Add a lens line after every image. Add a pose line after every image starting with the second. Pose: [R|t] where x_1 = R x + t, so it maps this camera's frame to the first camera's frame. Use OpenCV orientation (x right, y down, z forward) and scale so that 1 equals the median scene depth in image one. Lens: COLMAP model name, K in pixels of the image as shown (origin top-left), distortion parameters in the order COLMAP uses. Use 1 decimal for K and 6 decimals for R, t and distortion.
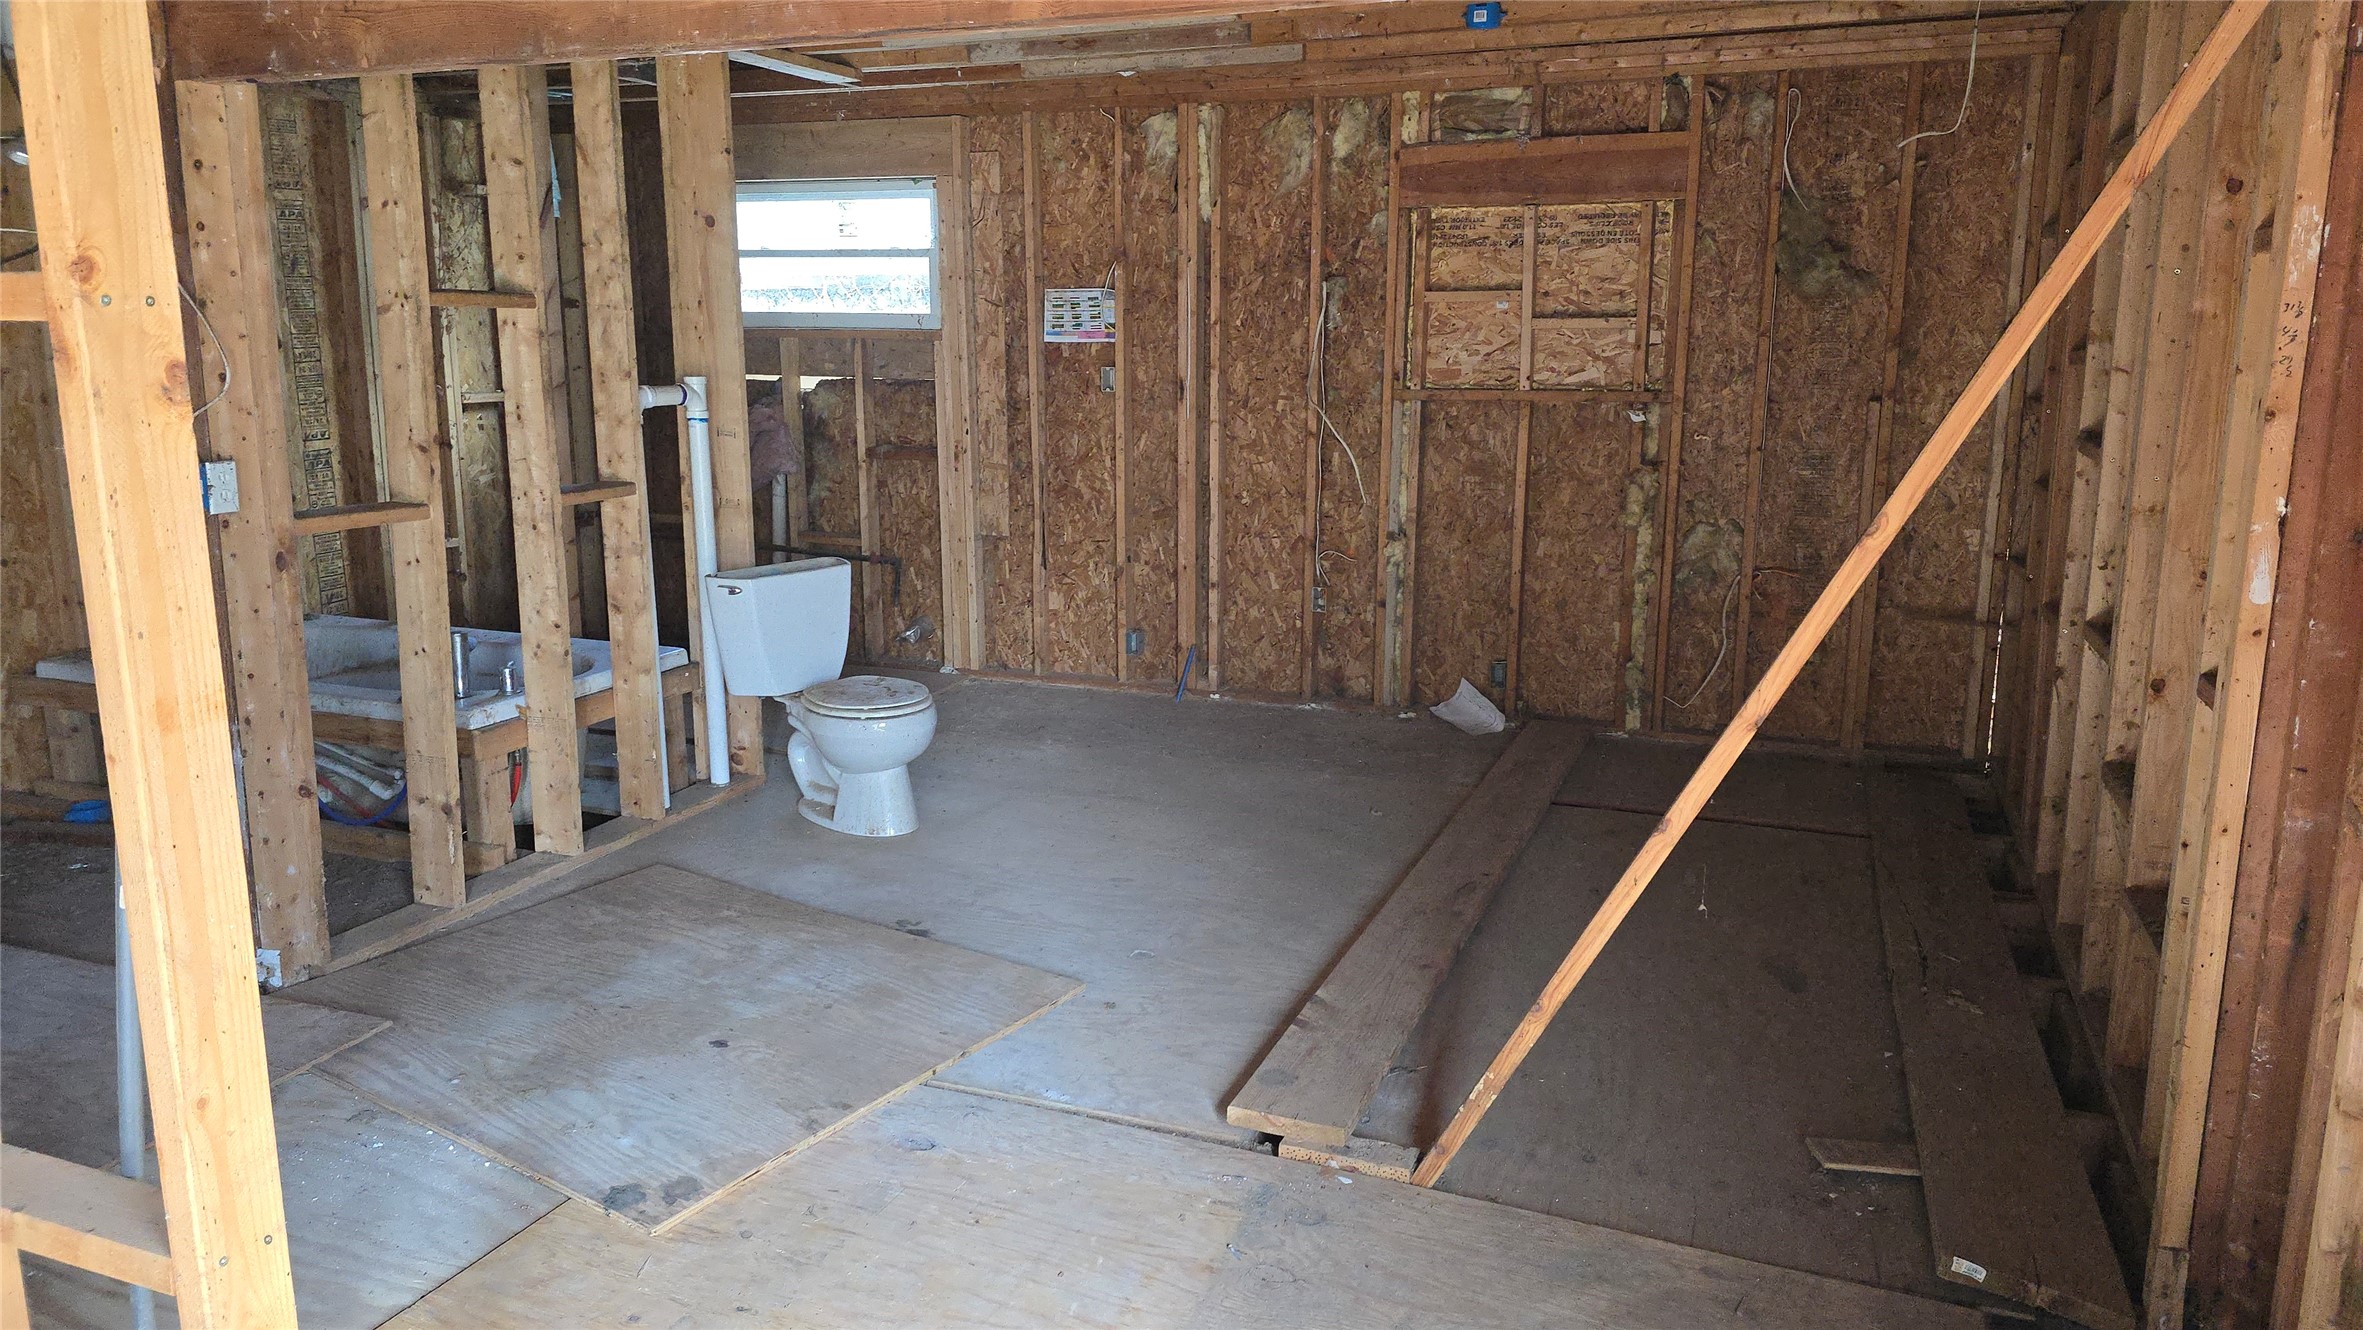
lens RADIAL K [[1656.1, 0, 1249.3], [0, 1656.1, 649.8], [0, 0, 1]] dist [0.078790, -0.076737]
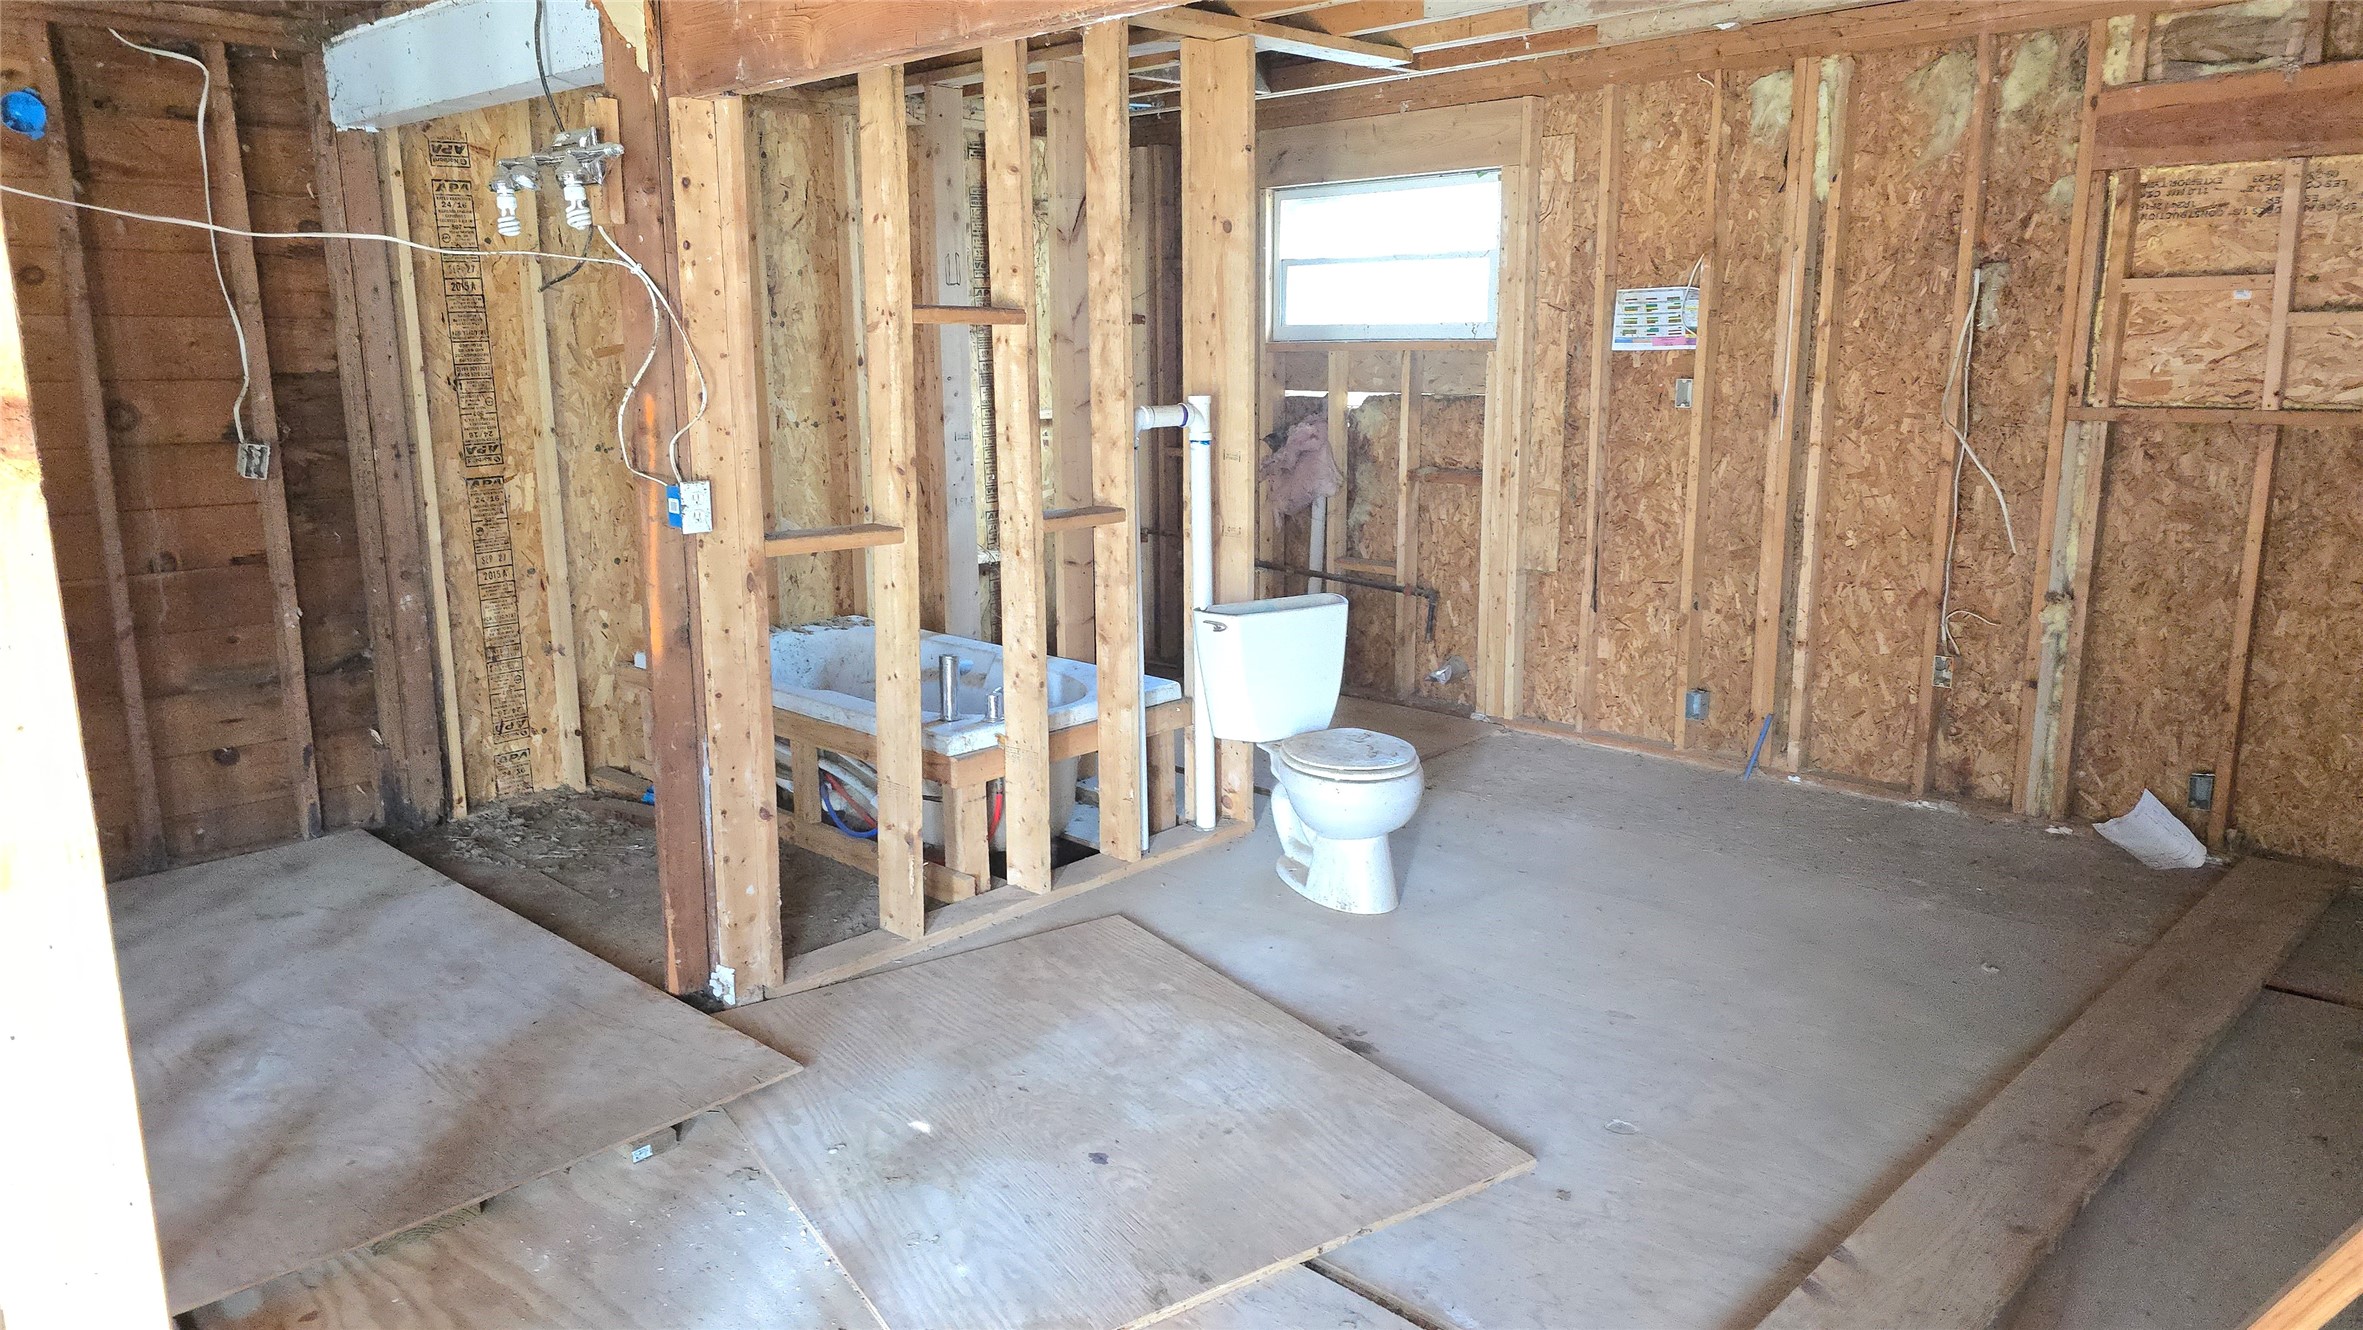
lens RADIAL K [[1656.1, 0, 1178.4], [0, 1656.1, 654.6], [0, 0, 1]] dist [0.078790, -0.076737]
pose [[0.913043, 0.068016, -0.402152, 0.036998], [-0.068798, 0.997552, 0.012518, -0.027896], [0.402019, 0.016238, 0.915487, 0.142693]]
